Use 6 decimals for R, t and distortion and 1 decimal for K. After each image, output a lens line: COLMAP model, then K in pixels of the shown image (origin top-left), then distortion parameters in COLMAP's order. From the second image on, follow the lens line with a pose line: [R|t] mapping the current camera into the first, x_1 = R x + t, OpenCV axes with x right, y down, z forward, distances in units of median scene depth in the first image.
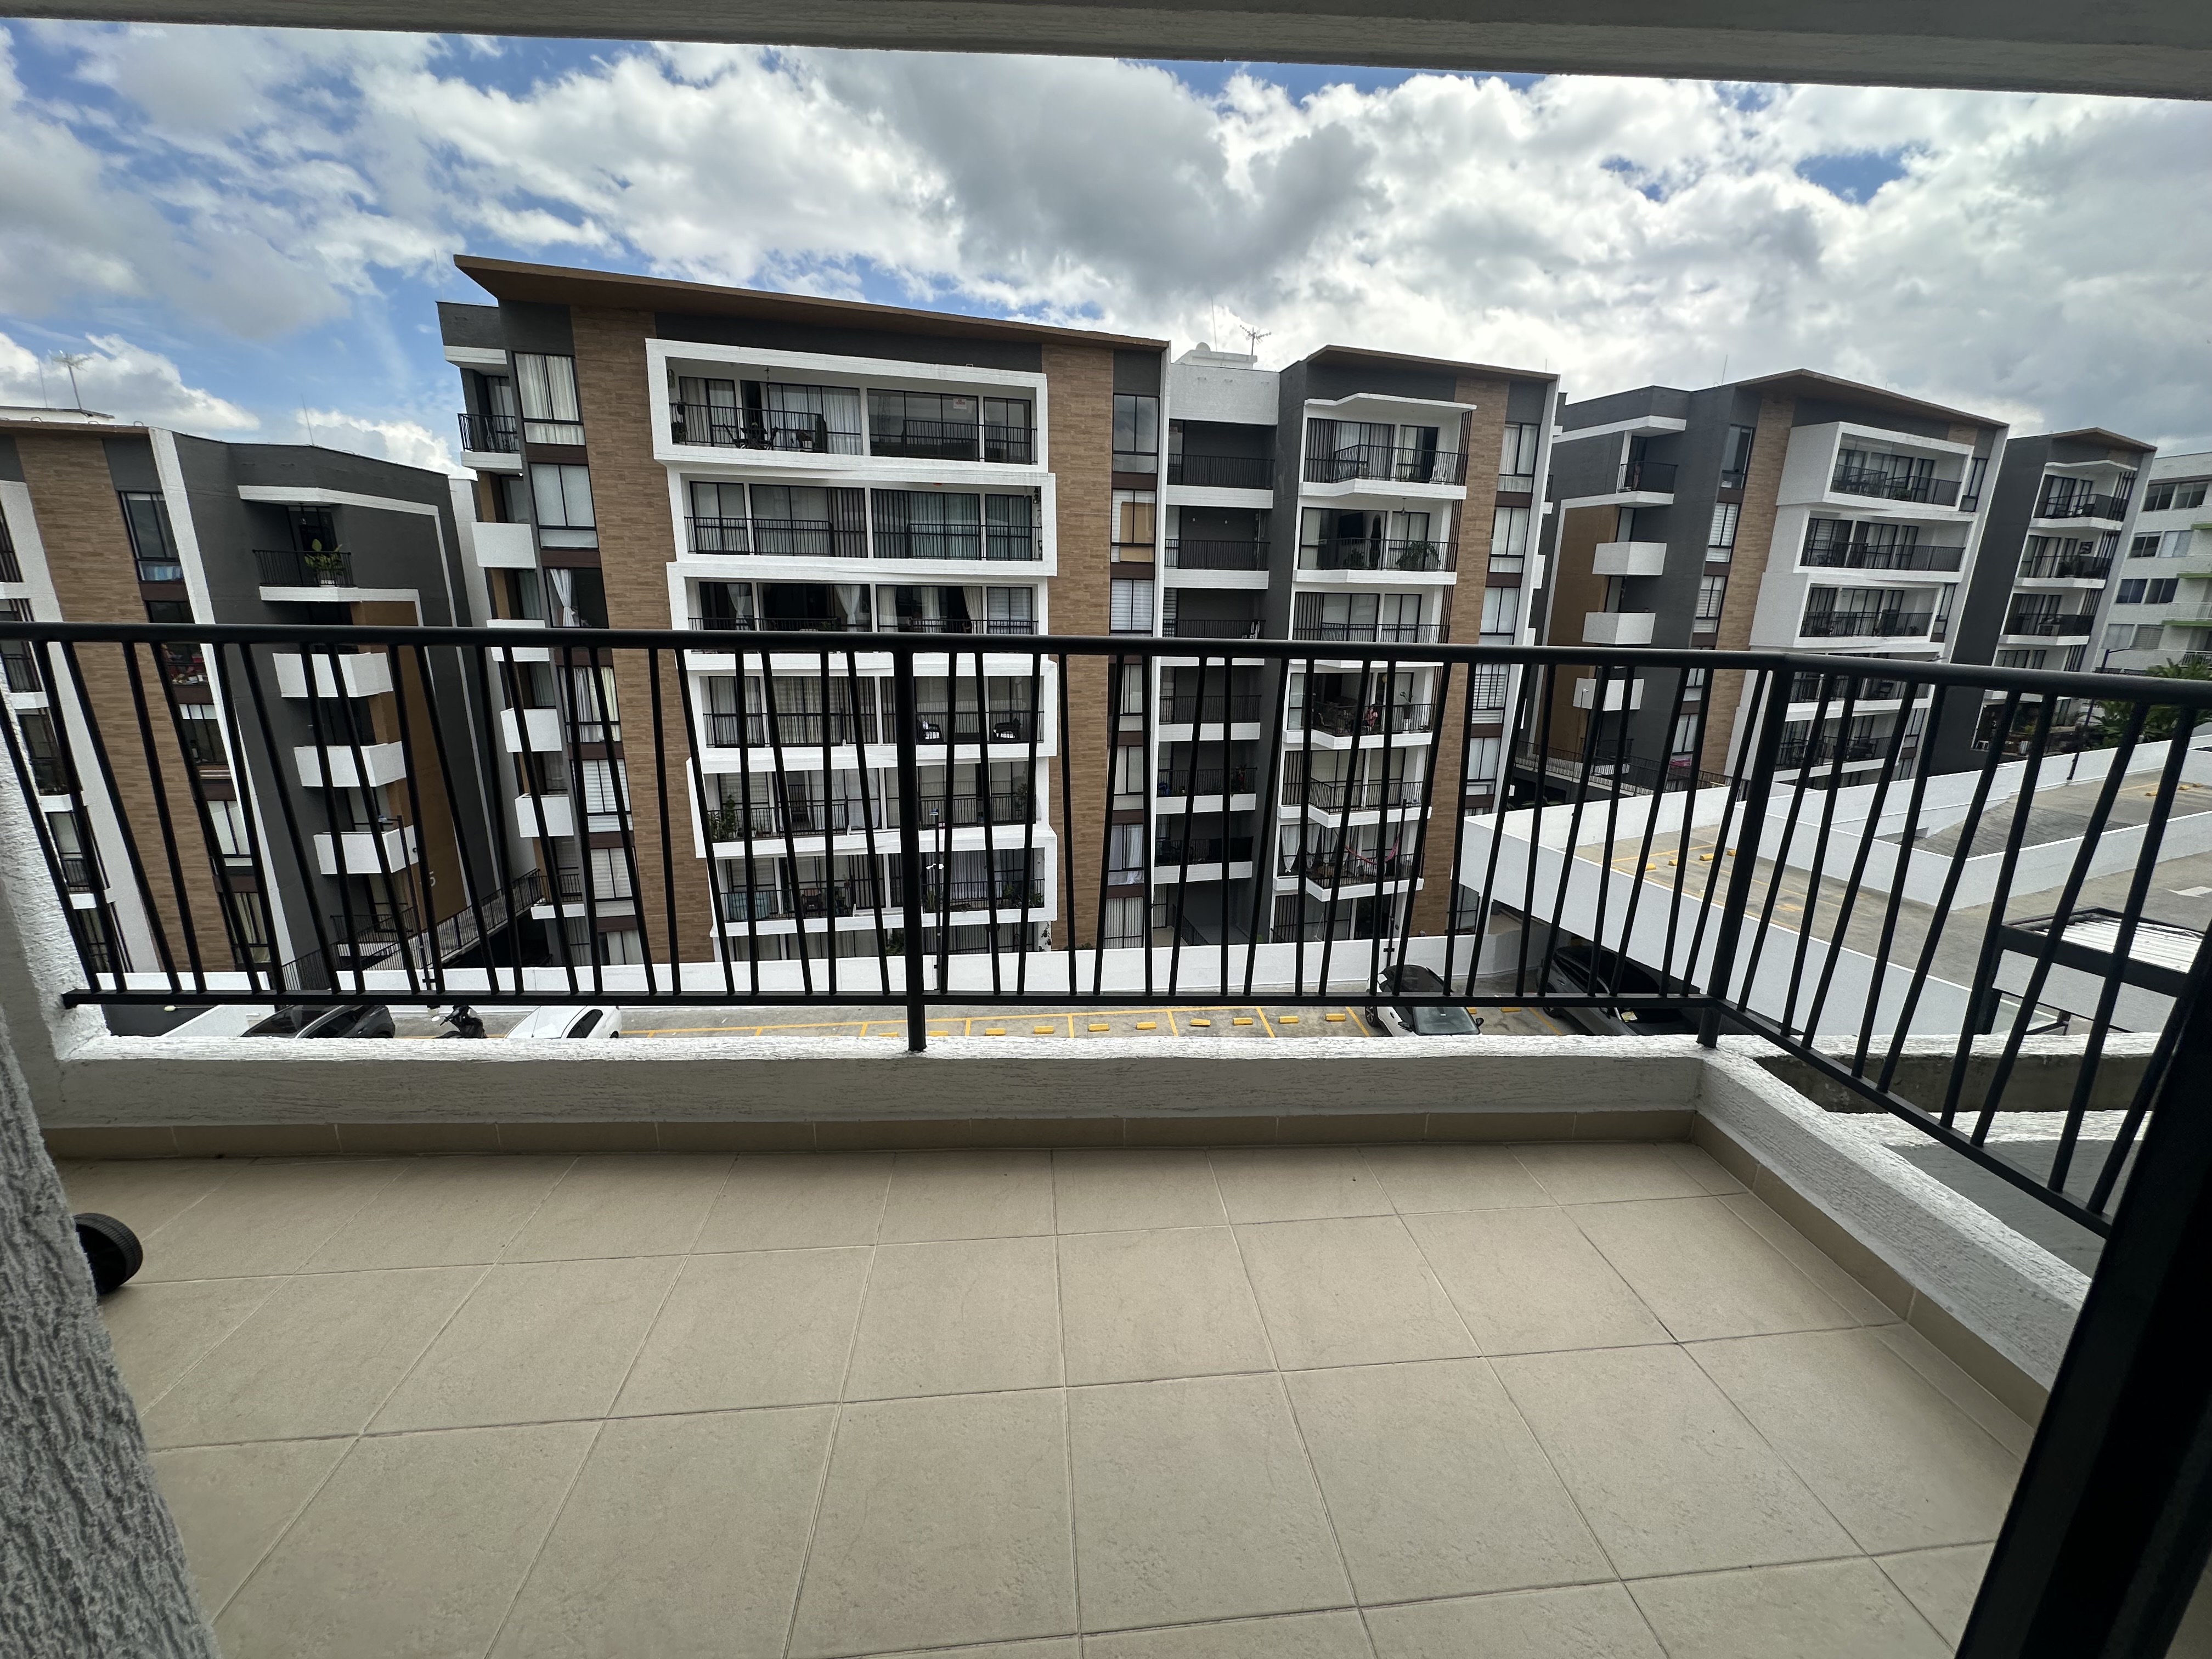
lens RADIAL K [[884.1, 0, 1111.8], [0, 884.1, 832.7], [0, 0, 1]] dist [-0.008901, 0.002357]
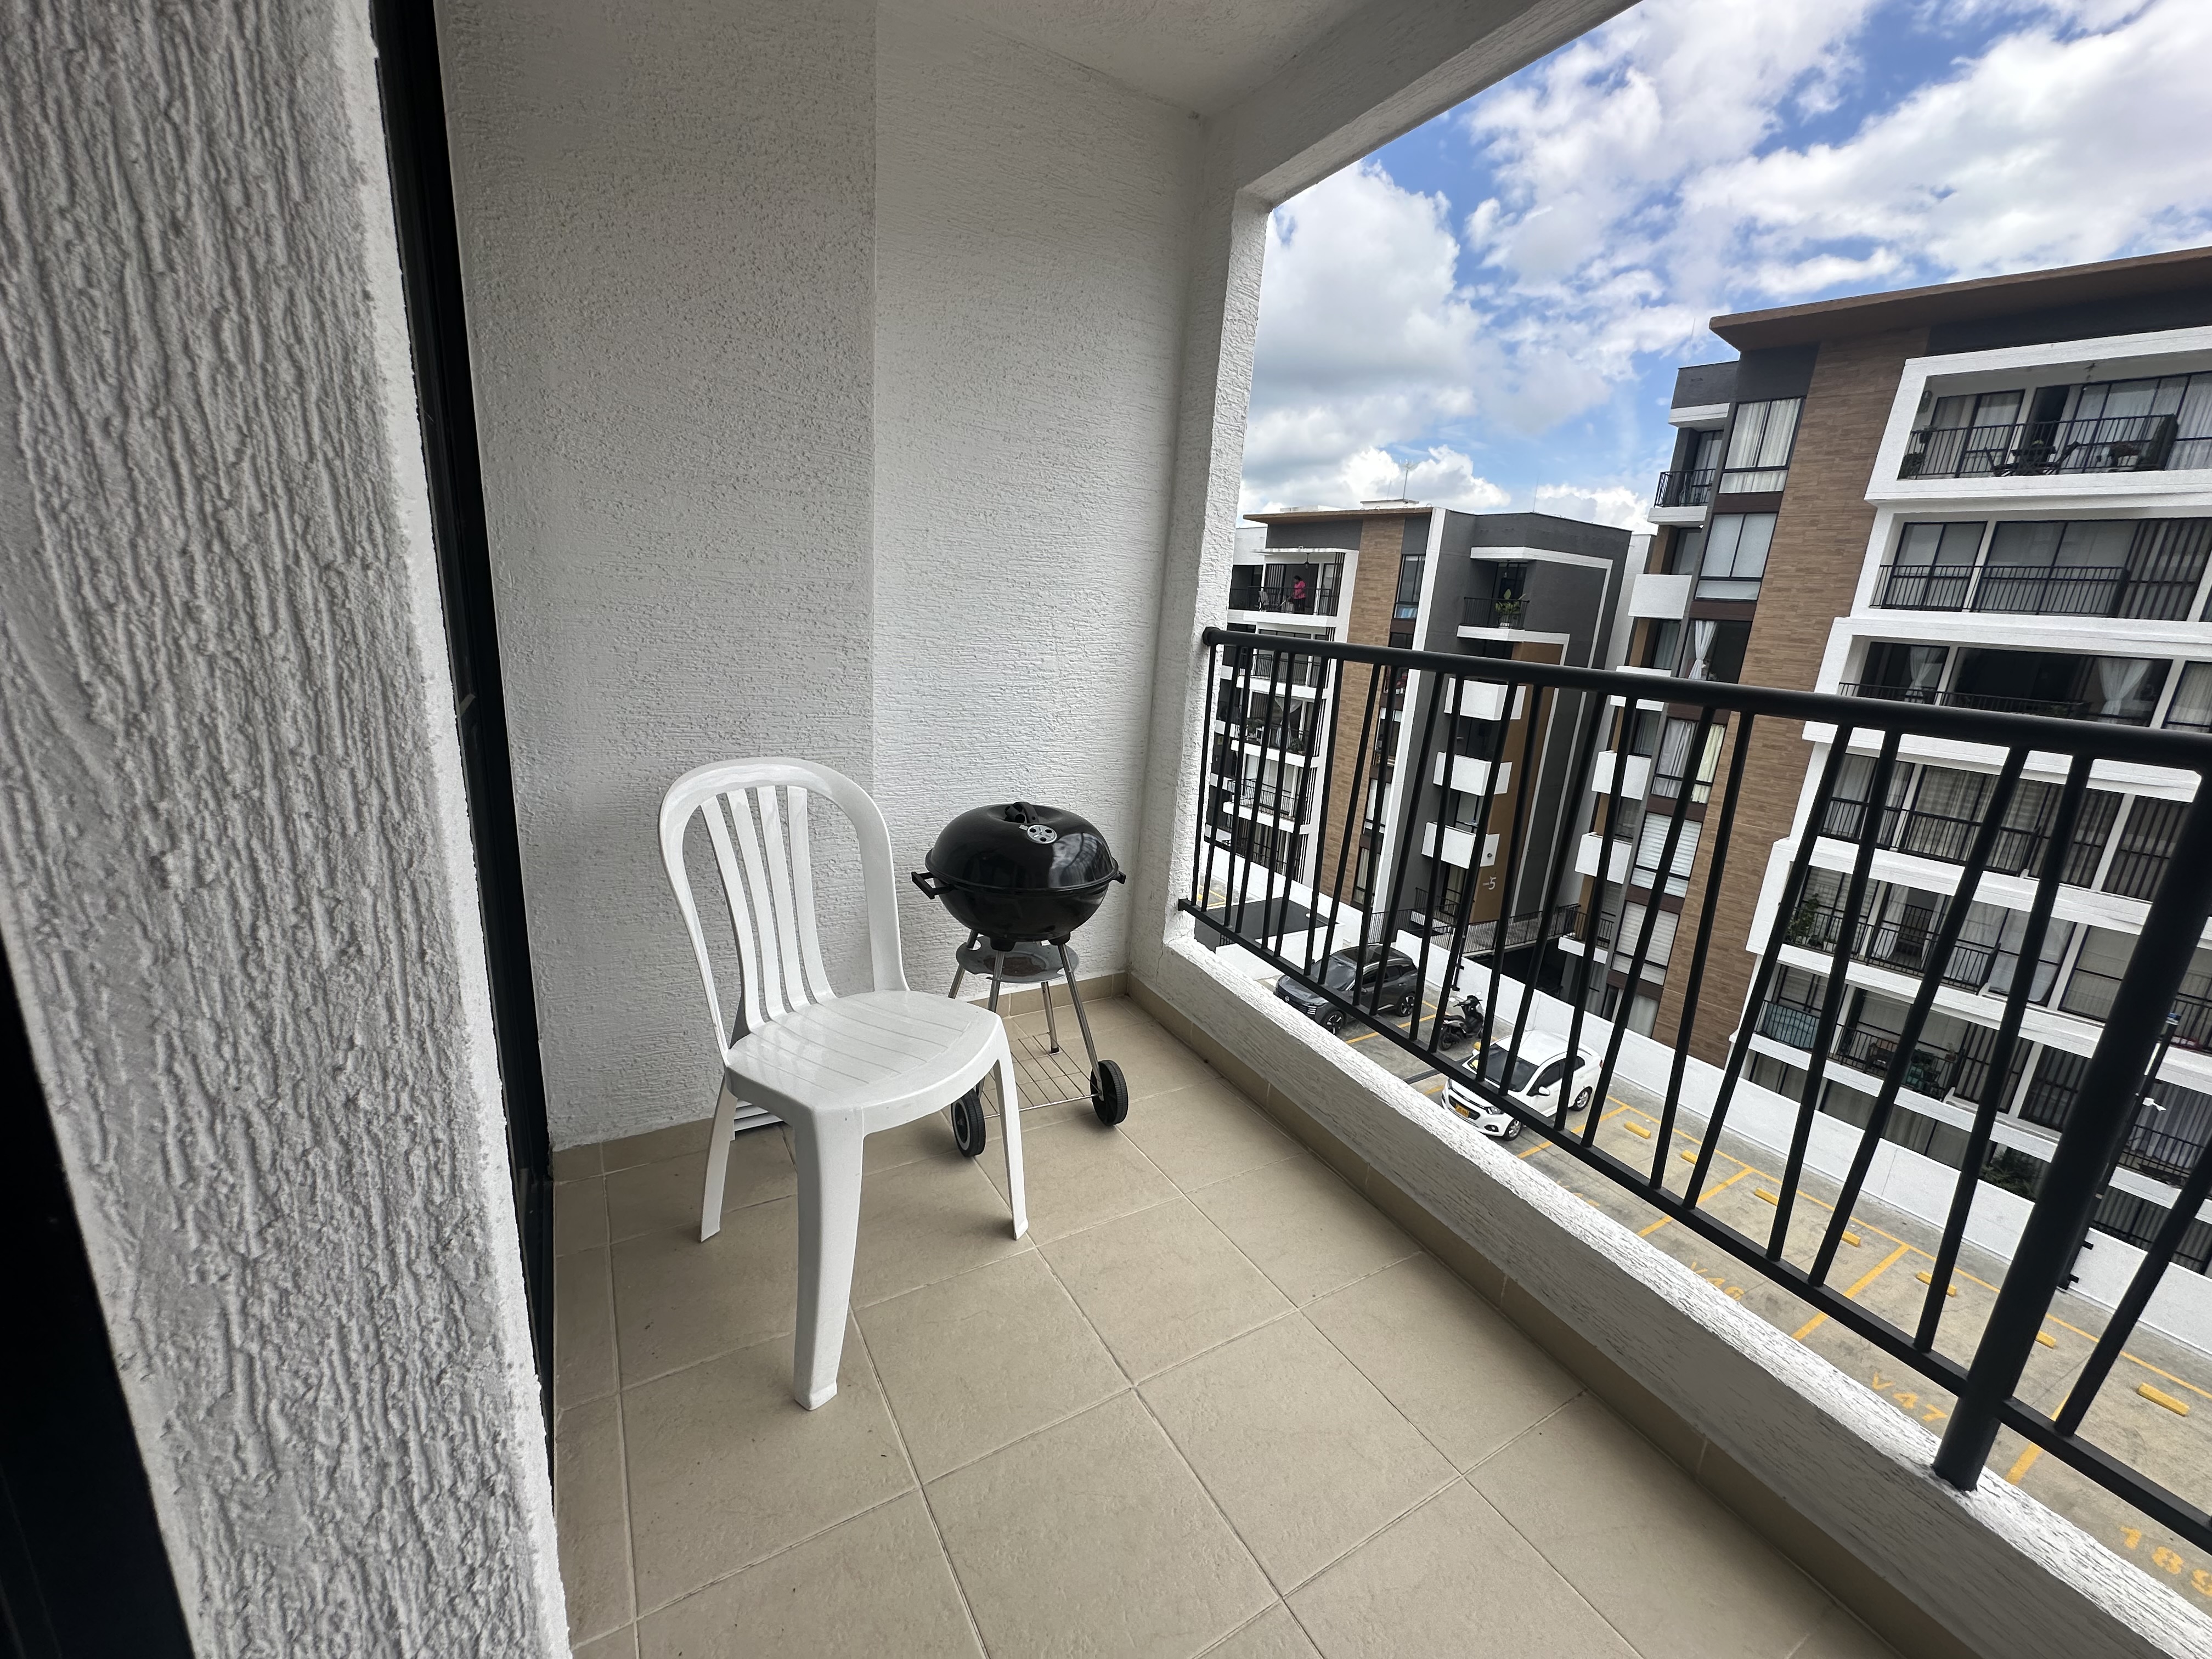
lens RADIAL K [[884.1, 0, 1103.2], [0, 884.1, 823.8], [0, 0, 1]] dist [-0.008901, 0.002357]
pose [[0.421810, 0.233479, -0.876107, -0.006946], [-0.289894, 0.950284, 0.113675, -0.005382], [0.859091, 0.206029, 0.468523, 0.024025]]
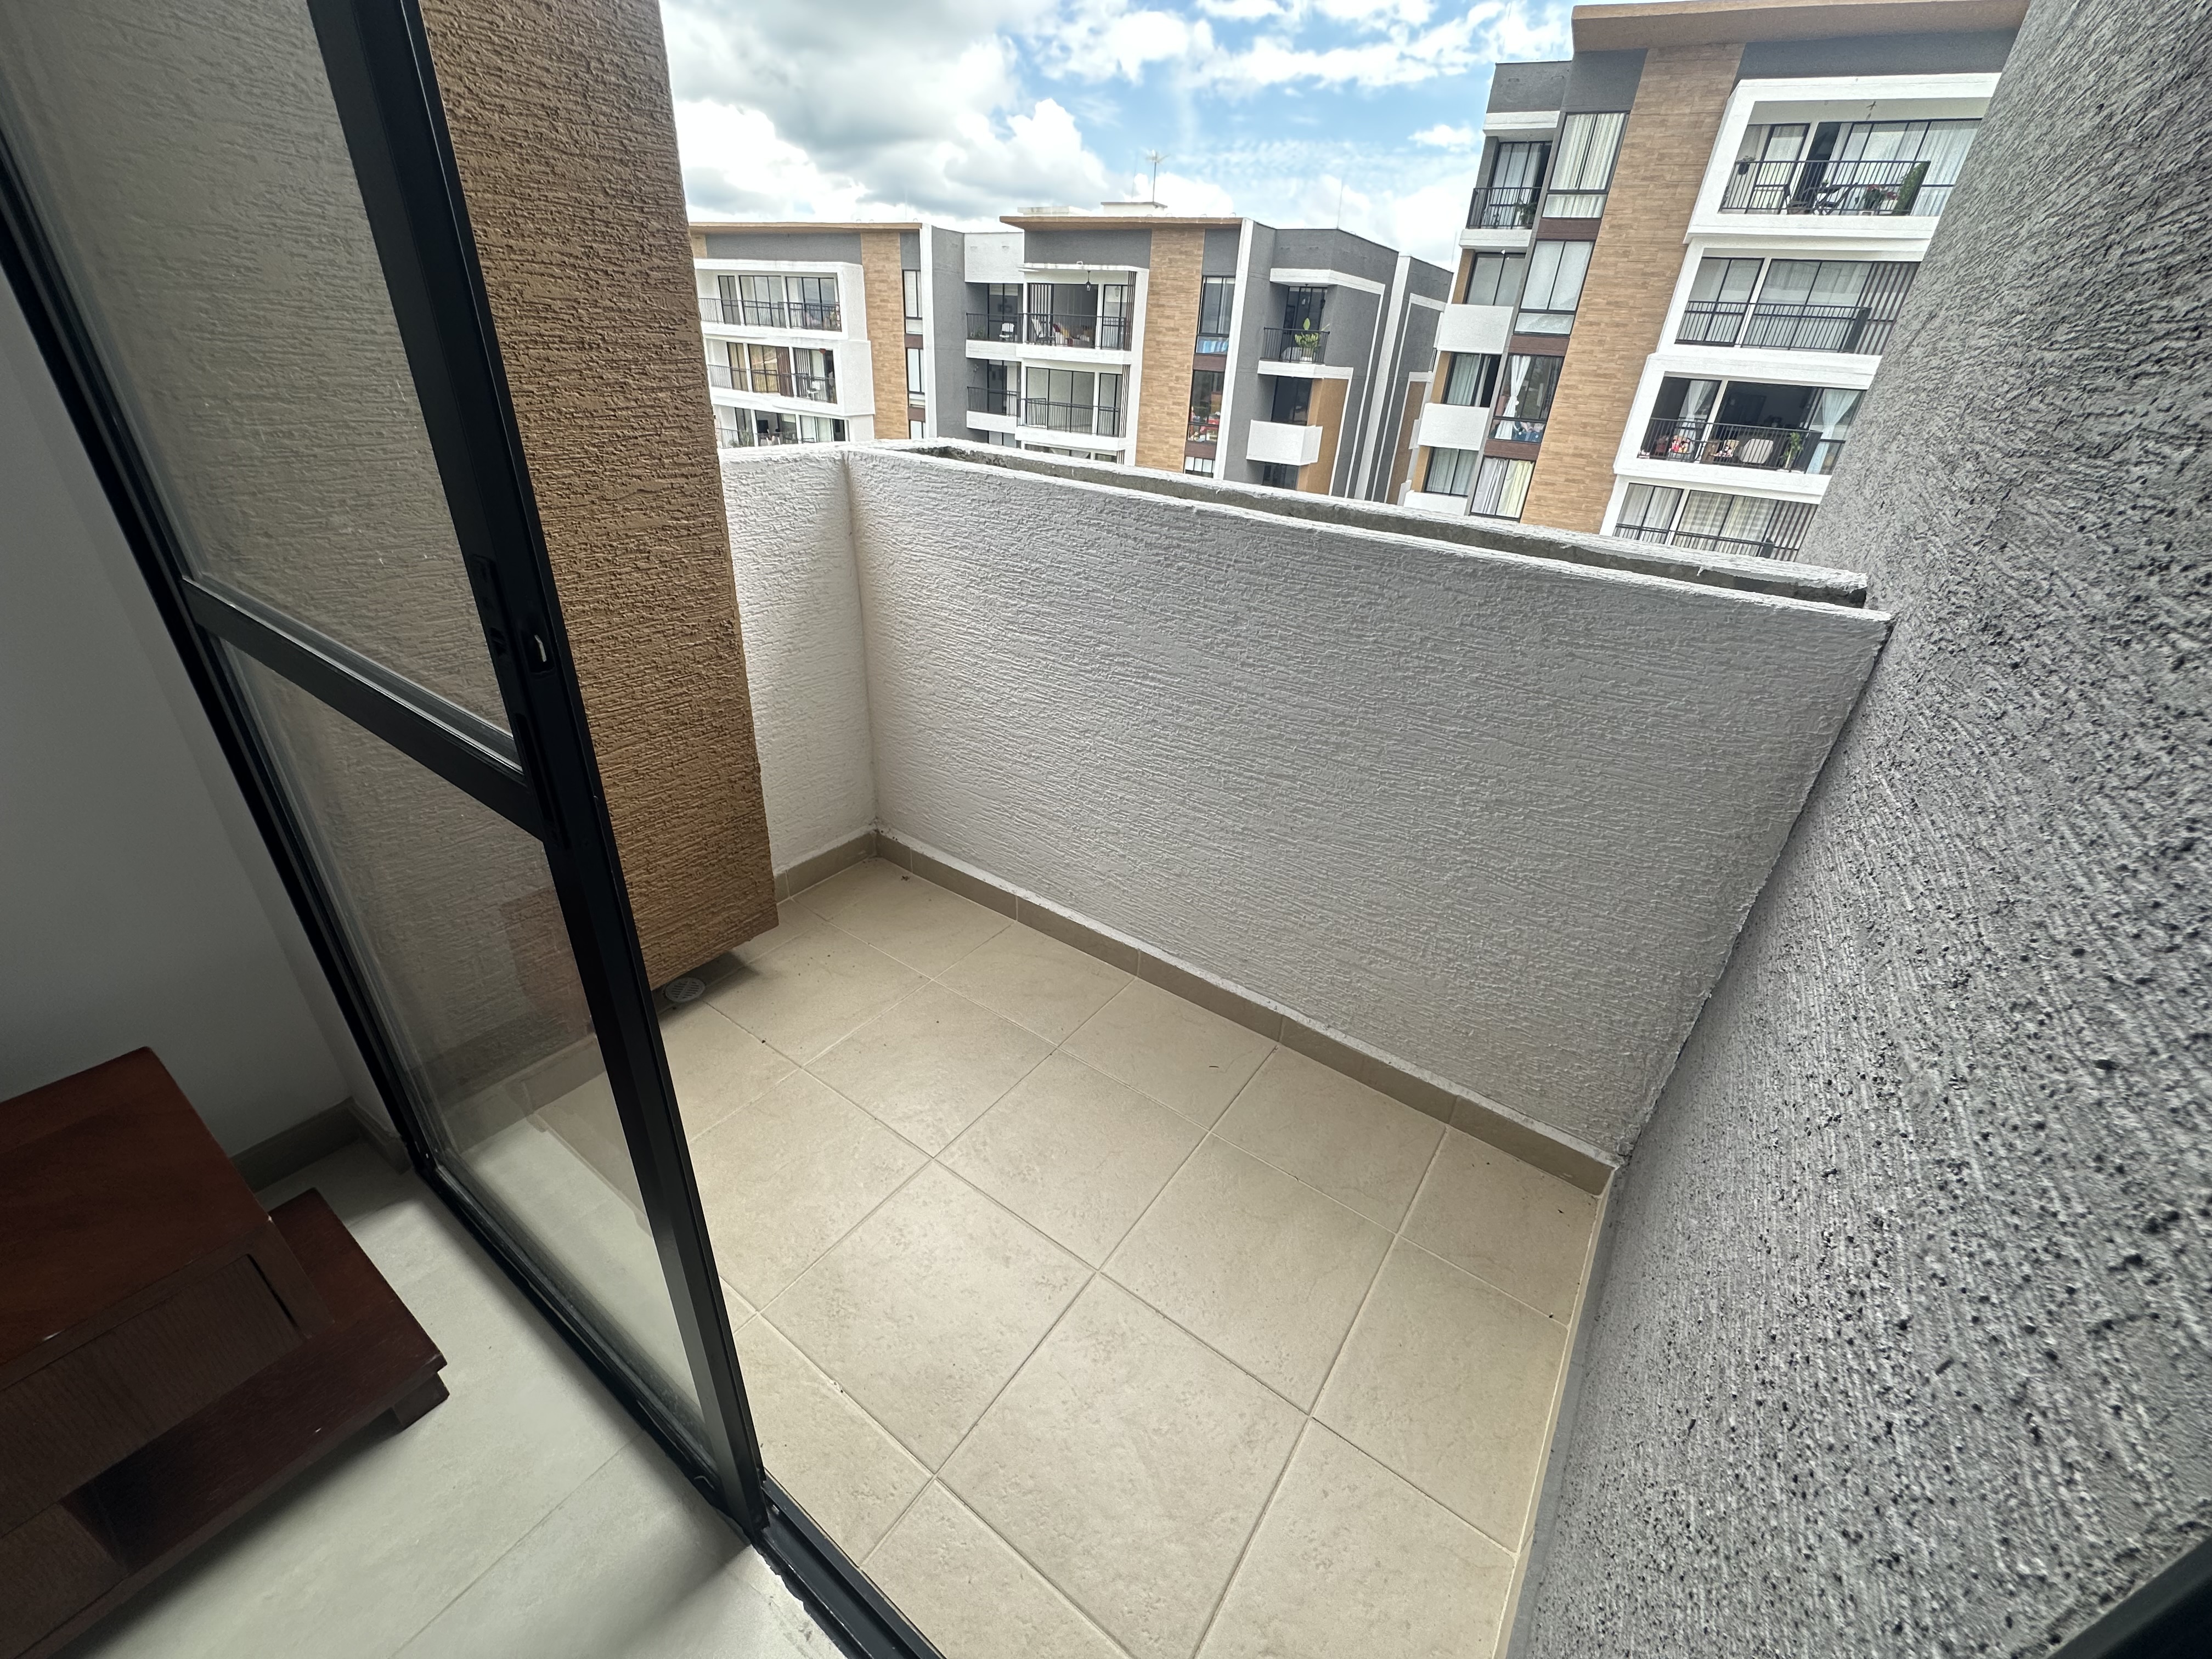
lens RADIAL K [[884.1, 0, 1109.1], [0, 884.1, 833.7], [0, 0, 1]] dist [-0.008901, 0.002357]
pose [[0.762745, 0.336810, -0.552068, -0.247448], [-0.213525, 0.936958, 0.276617, 0.038830], [0.610432, -0.093108, 0.786578, -0.143517]]
